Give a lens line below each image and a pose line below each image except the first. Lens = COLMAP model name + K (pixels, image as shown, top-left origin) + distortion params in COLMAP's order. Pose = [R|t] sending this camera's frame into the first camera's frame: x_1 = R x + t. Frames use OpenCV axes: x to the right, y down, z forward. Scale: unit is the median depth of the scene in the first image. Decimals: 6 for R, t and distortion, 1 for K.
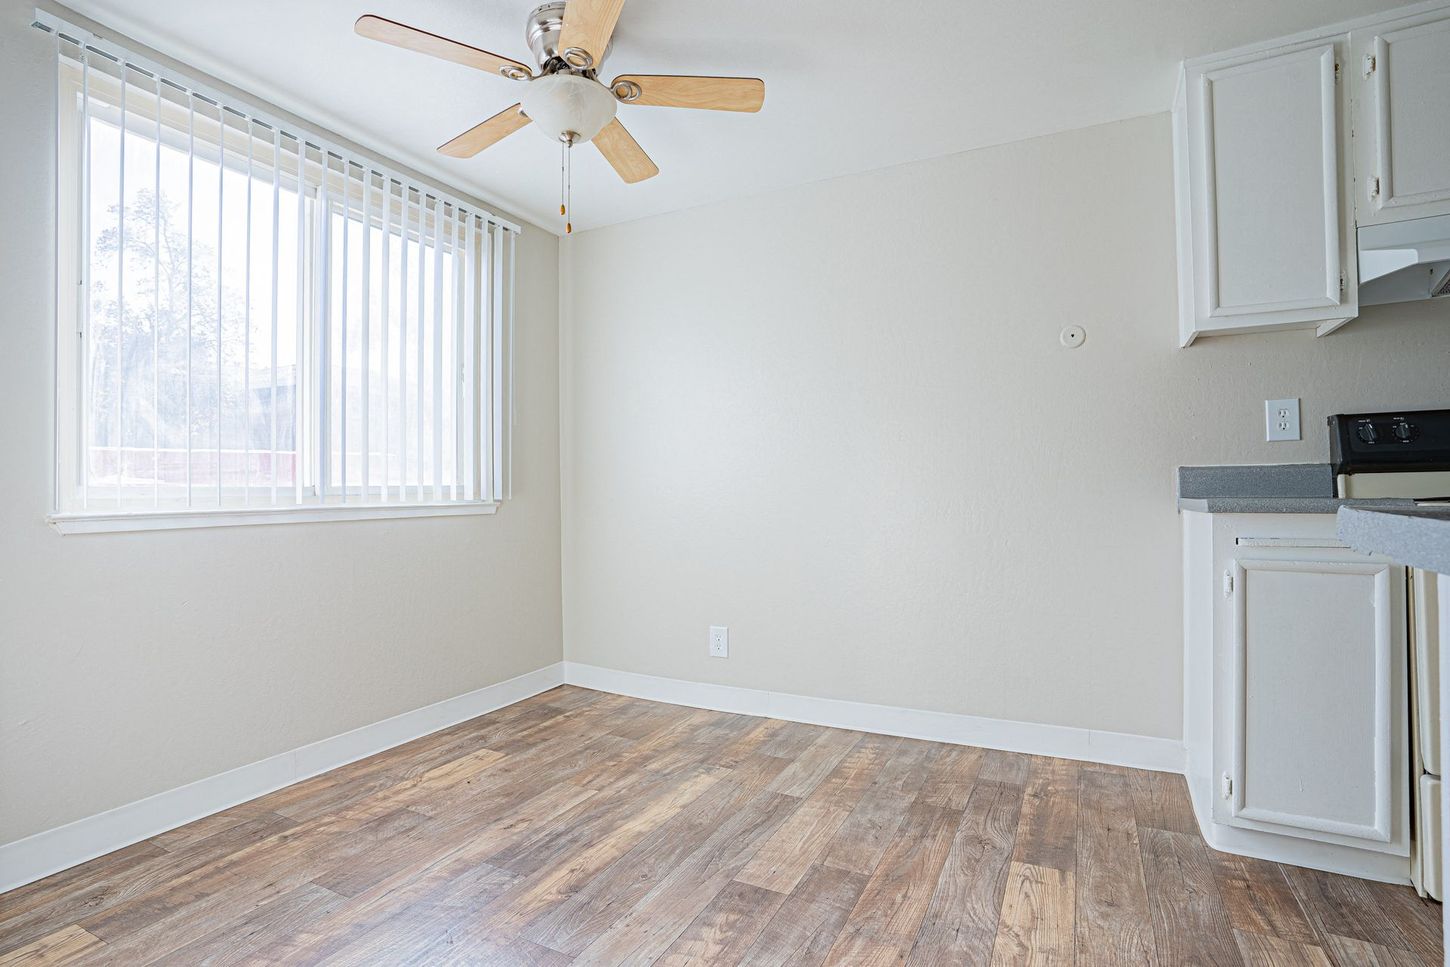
lens RADIAL K [[705.4, 0, 724.5], [0, 705.4, 487.8], [0, 0, 1]] dist [-0.049685, 0.000136]
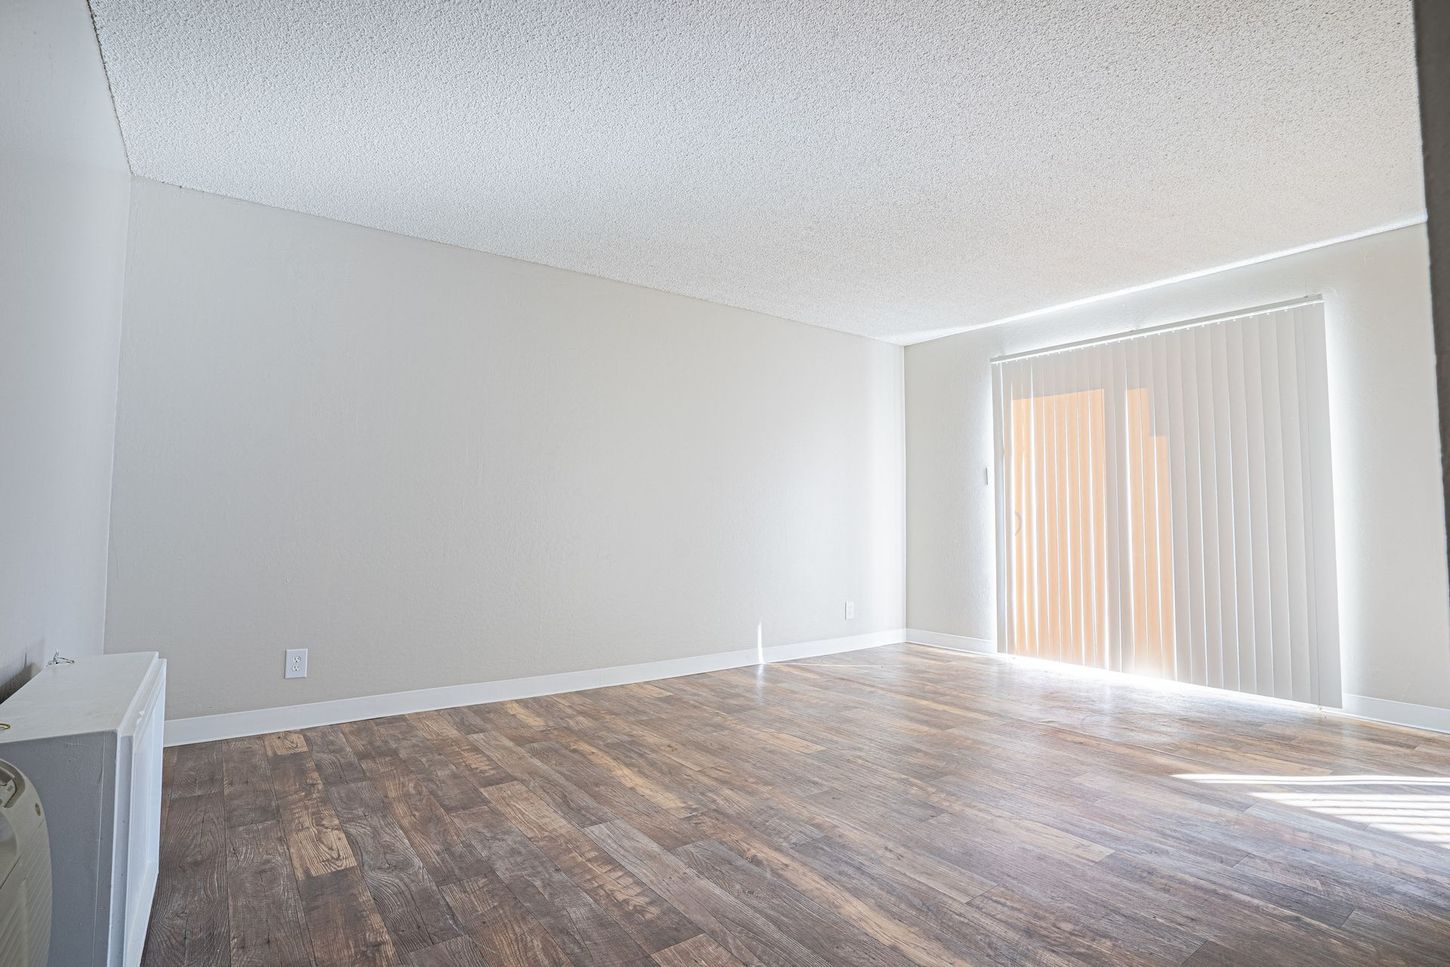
lens RADIAL K [[705.4, 0, 730.0], [0, 705.4, 485.2], [0, 0, 1]] dist [-0.049685, 0.000136]
pose [[-0.443983, -0.054228, -0.894393, 1.046696], [0.007518, 0.997906, -0.064236, 0.017281], [0.896004, -0.035244, -0.442646, 1.837948]]
